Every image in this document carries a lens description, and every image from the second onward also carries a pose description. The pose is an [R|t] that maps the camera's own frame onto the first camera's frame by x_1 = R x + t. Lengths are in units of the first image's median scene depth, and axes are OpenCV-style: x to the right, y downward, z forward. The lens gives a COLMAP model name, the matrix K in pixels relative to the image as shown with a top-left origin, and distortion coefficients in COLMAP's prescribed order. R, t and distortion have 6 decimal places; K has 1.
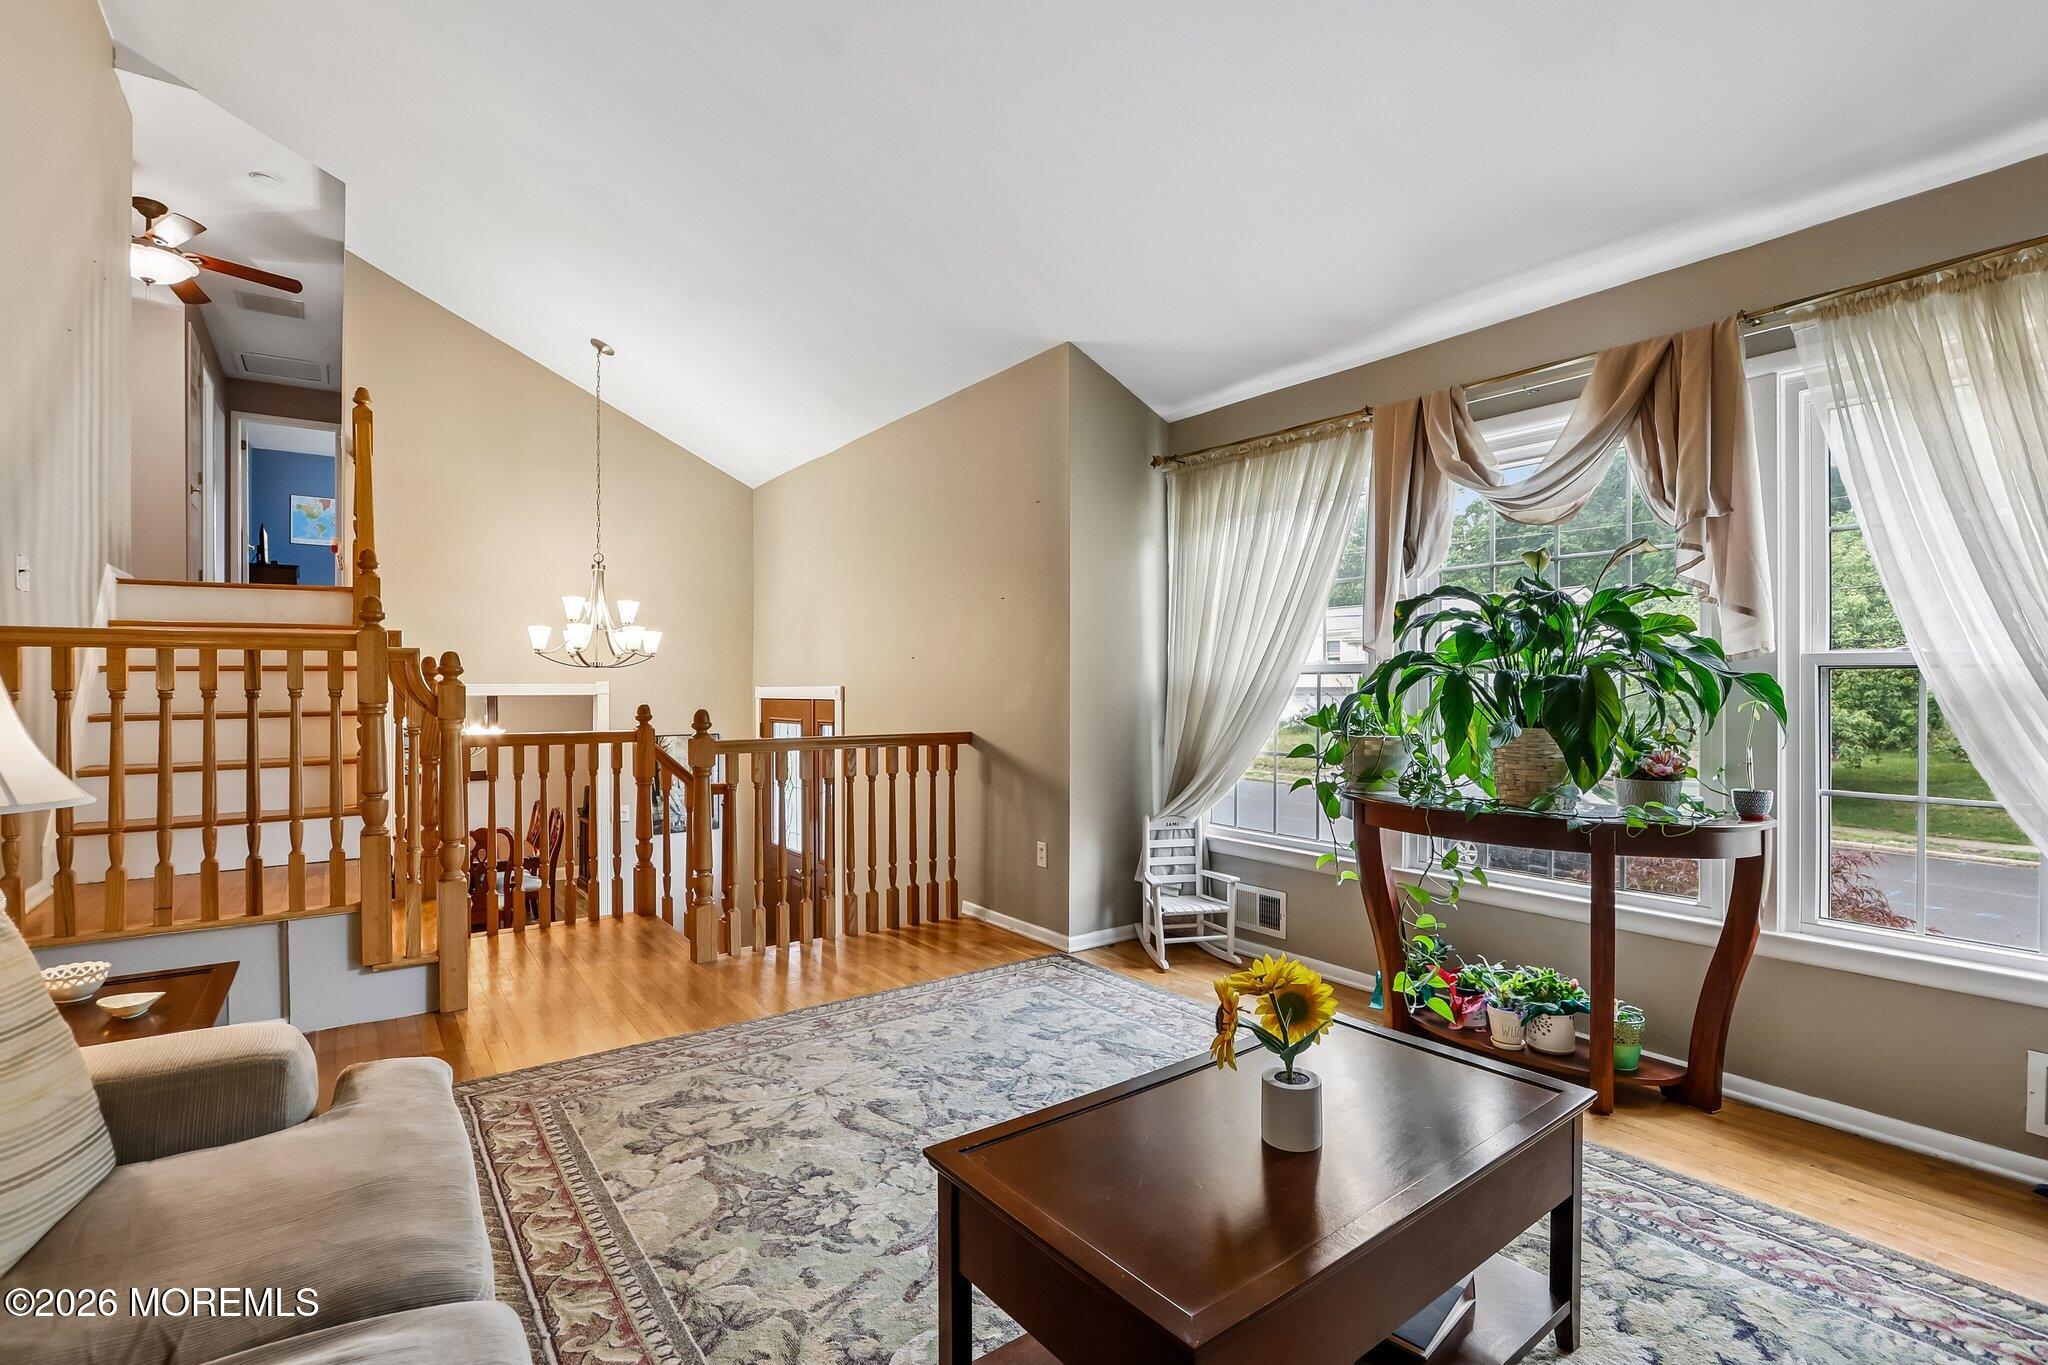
lens RADIAL K [[973.3, 0, 1013.9], [0, 973.3, 670.0], [0, 0, 1]] dist [-0.018566, -0.000227]
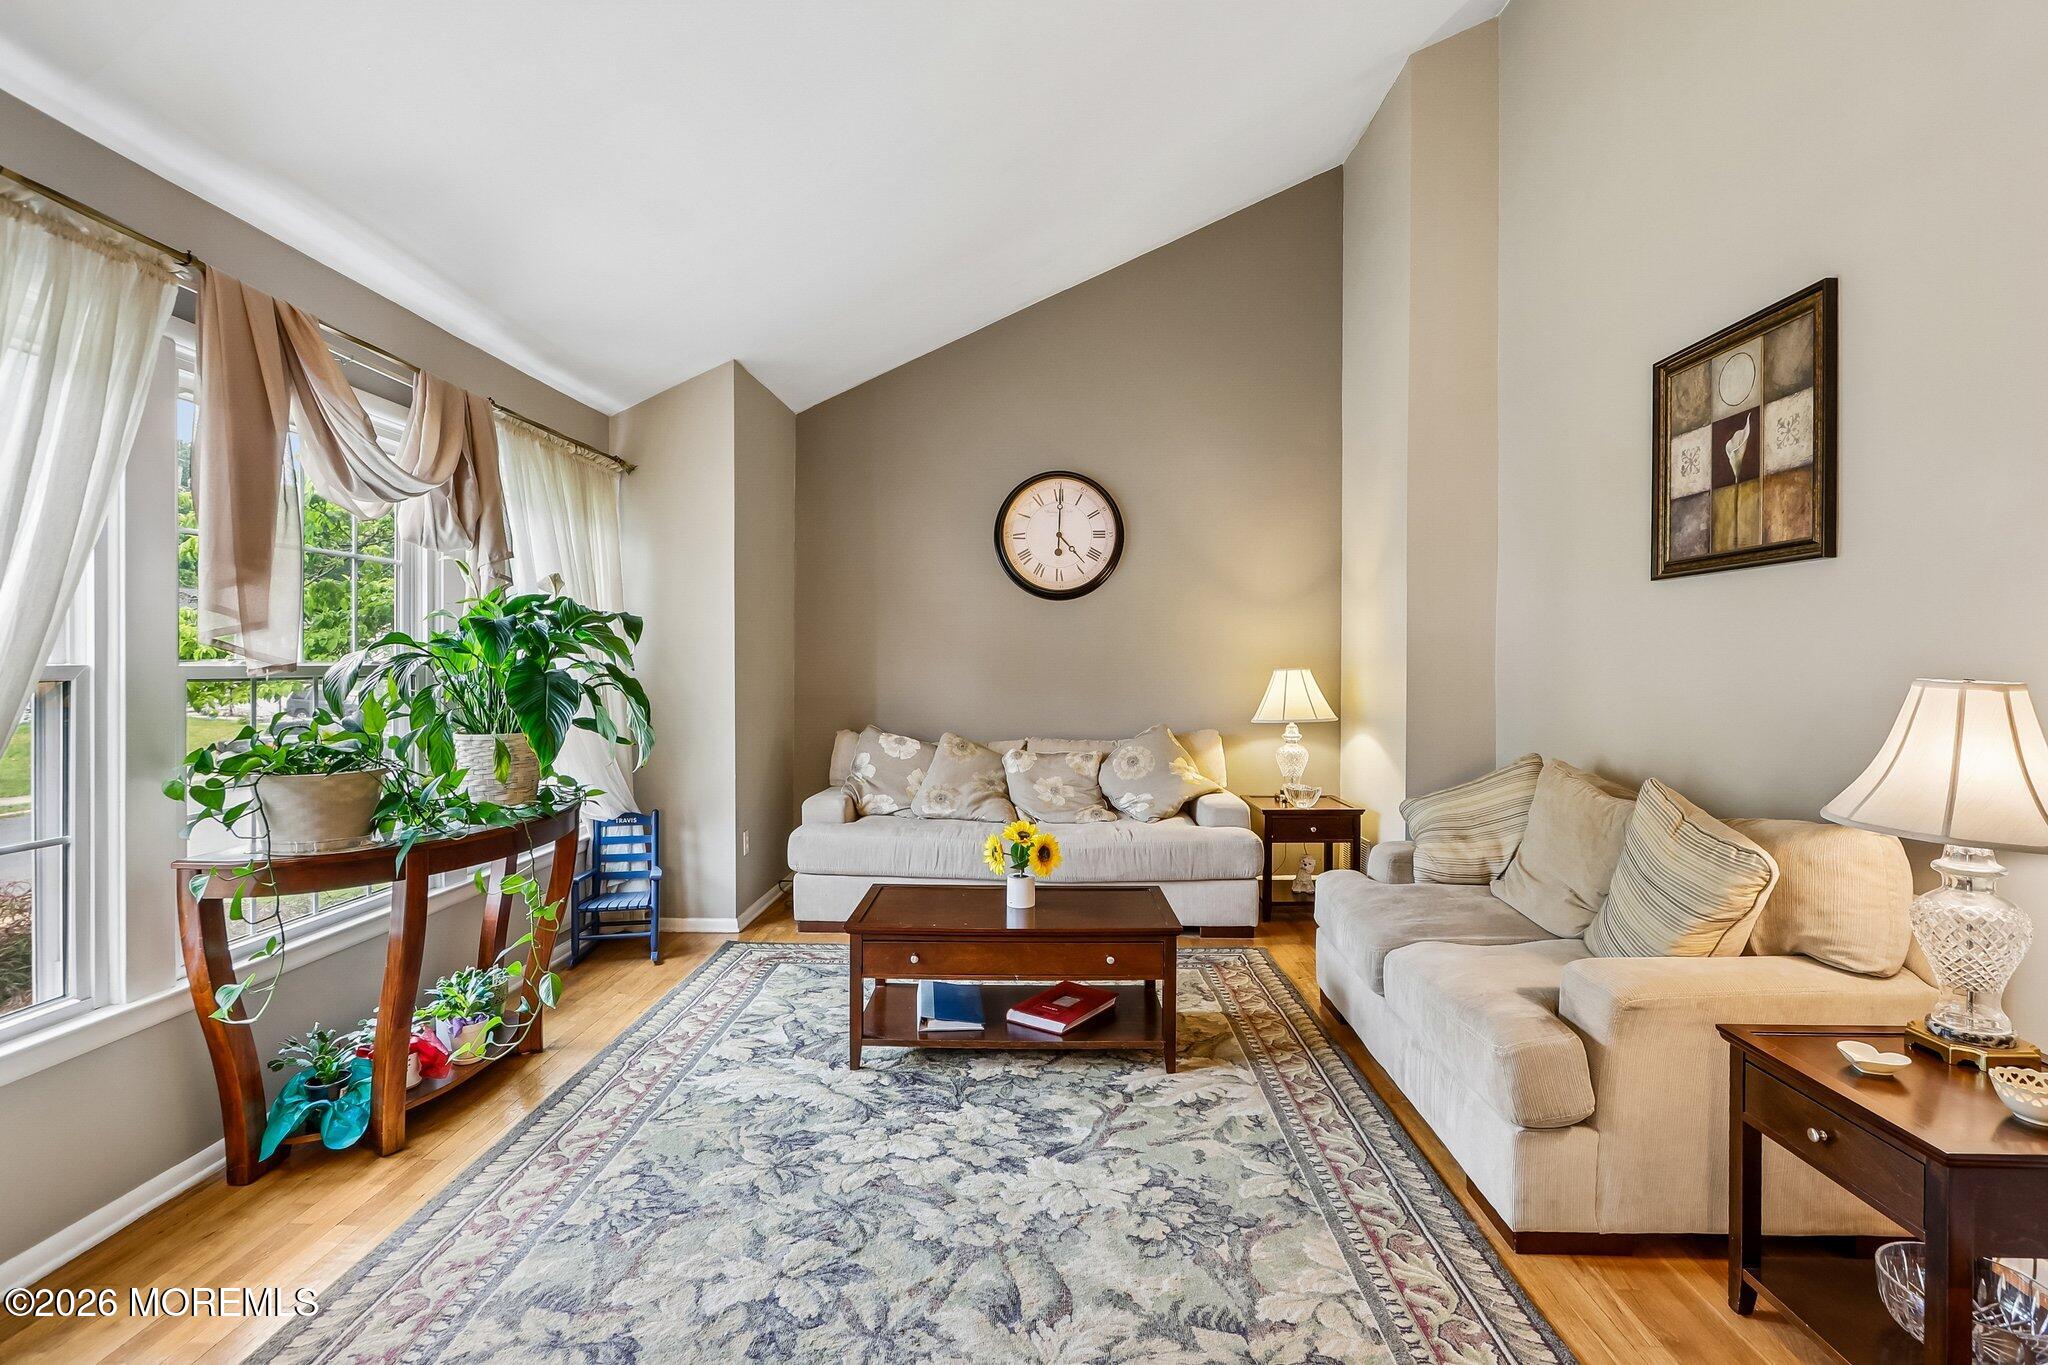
lens RADIAL K [[947.0, 0, 1024.6], [0, 947.0, 643.6], [0, 0, 1]] dist [-0.015135, 0.002746]
pose [[-0.796164, 0.007398, 0.605035, -0.601485], [-0.010759, 0.999594, -0.026380, -0.017641], [-0.604985, -0.027513, -0.795762, 1.638079]]
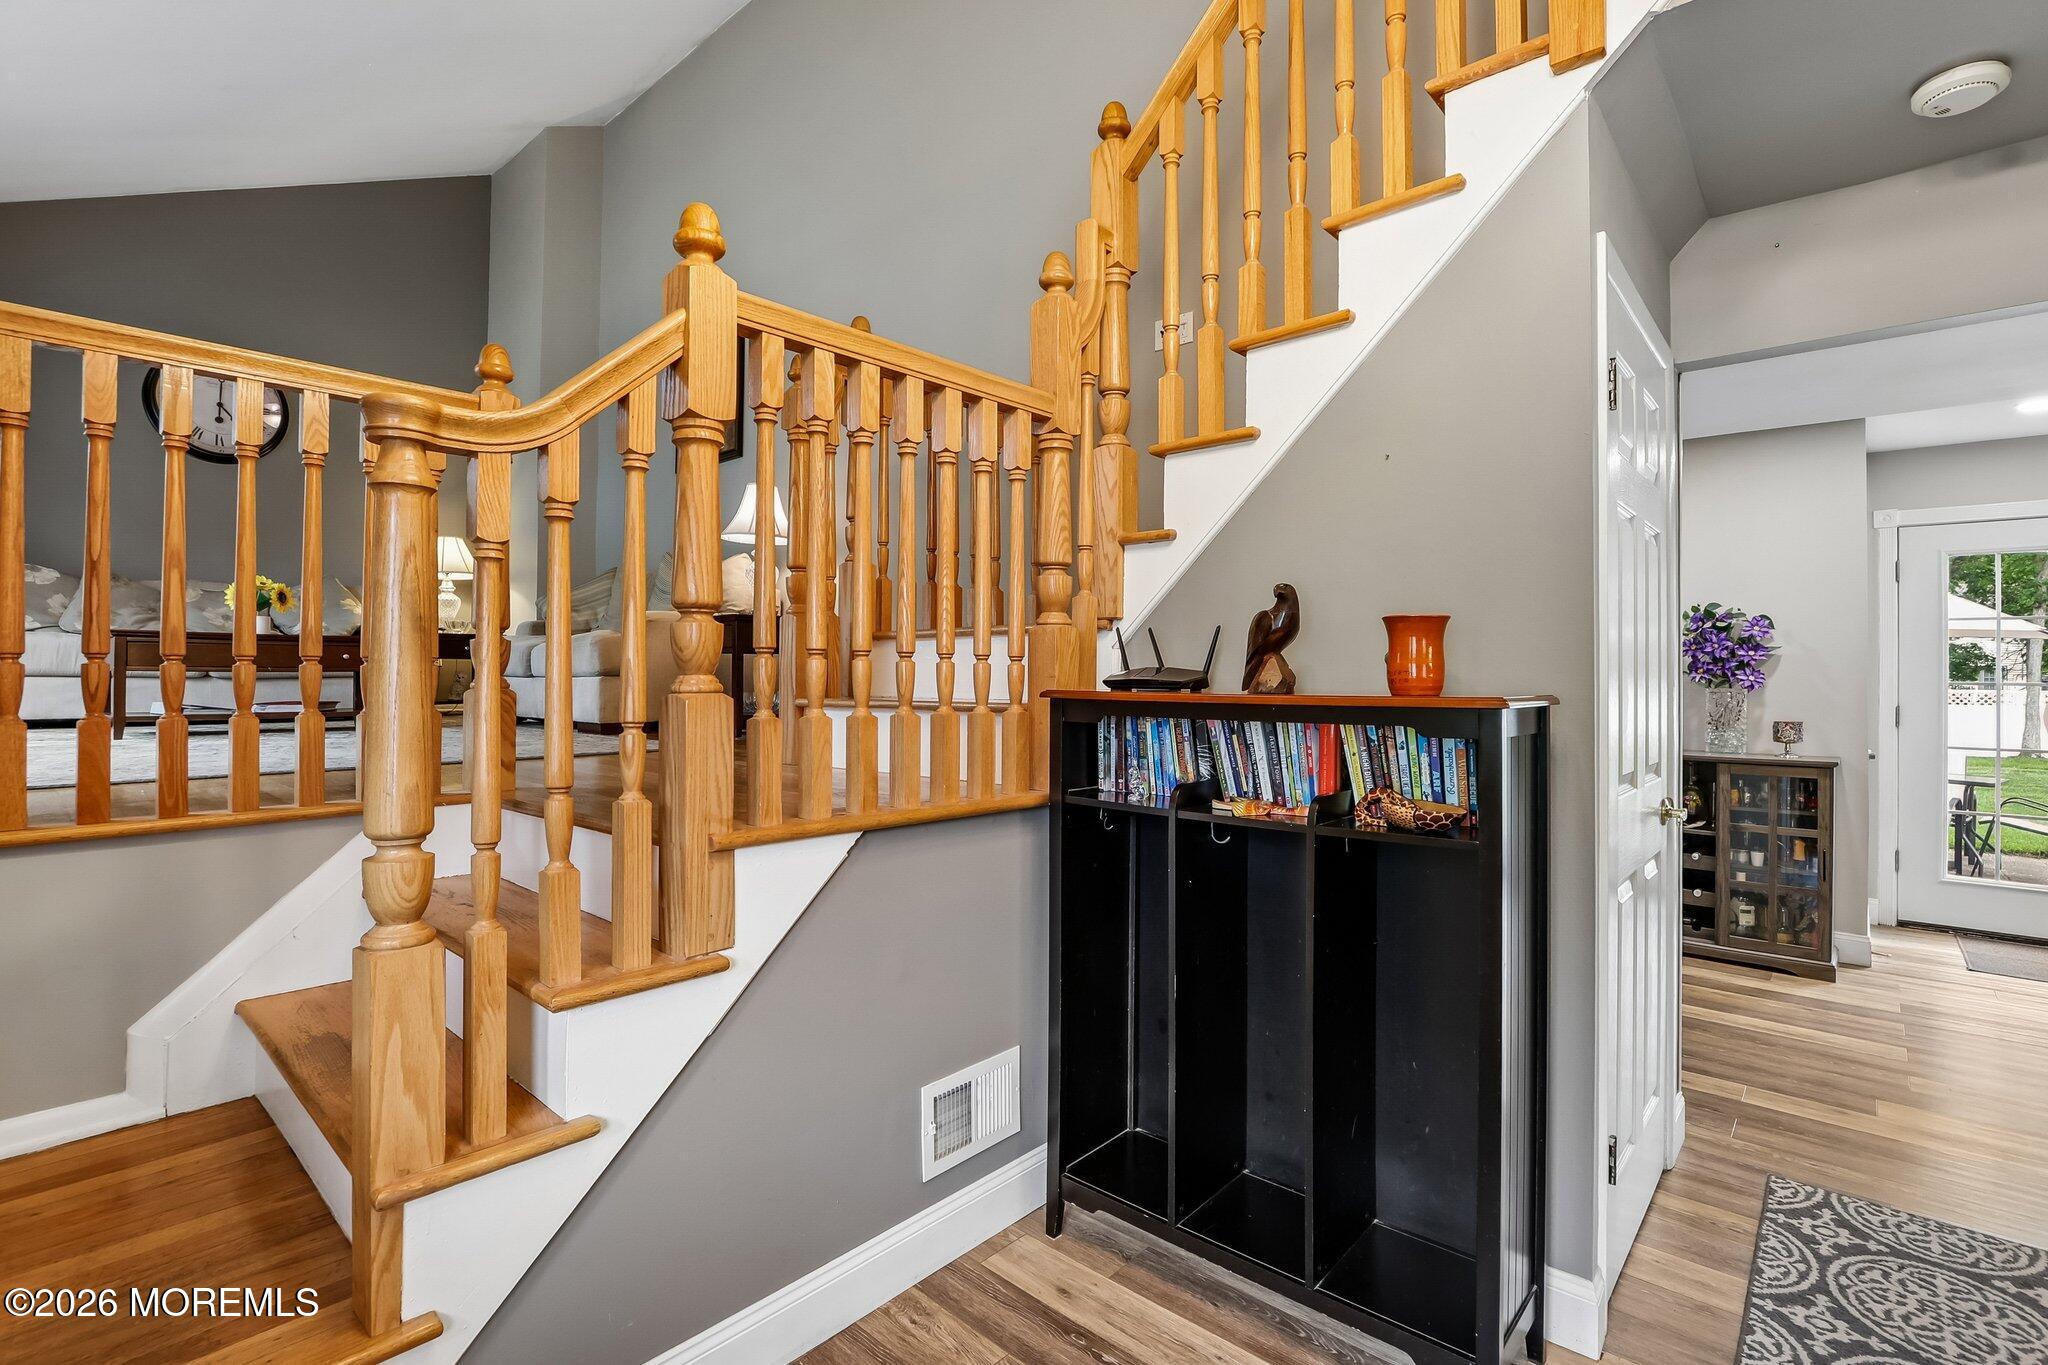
lens RADIAL K [[947.0, 0, 997.1], [0, 947.0, 664.5], [0, 0, 1]] dist [-0.015135, 0.002746]
pose [[-0.977268, -0.002618, -0.211994, -0.792789], [0.002760, 0.999682, -0.025068, 0.398631], [0.211992, -0.025083, -0.976949, 2.607671]]
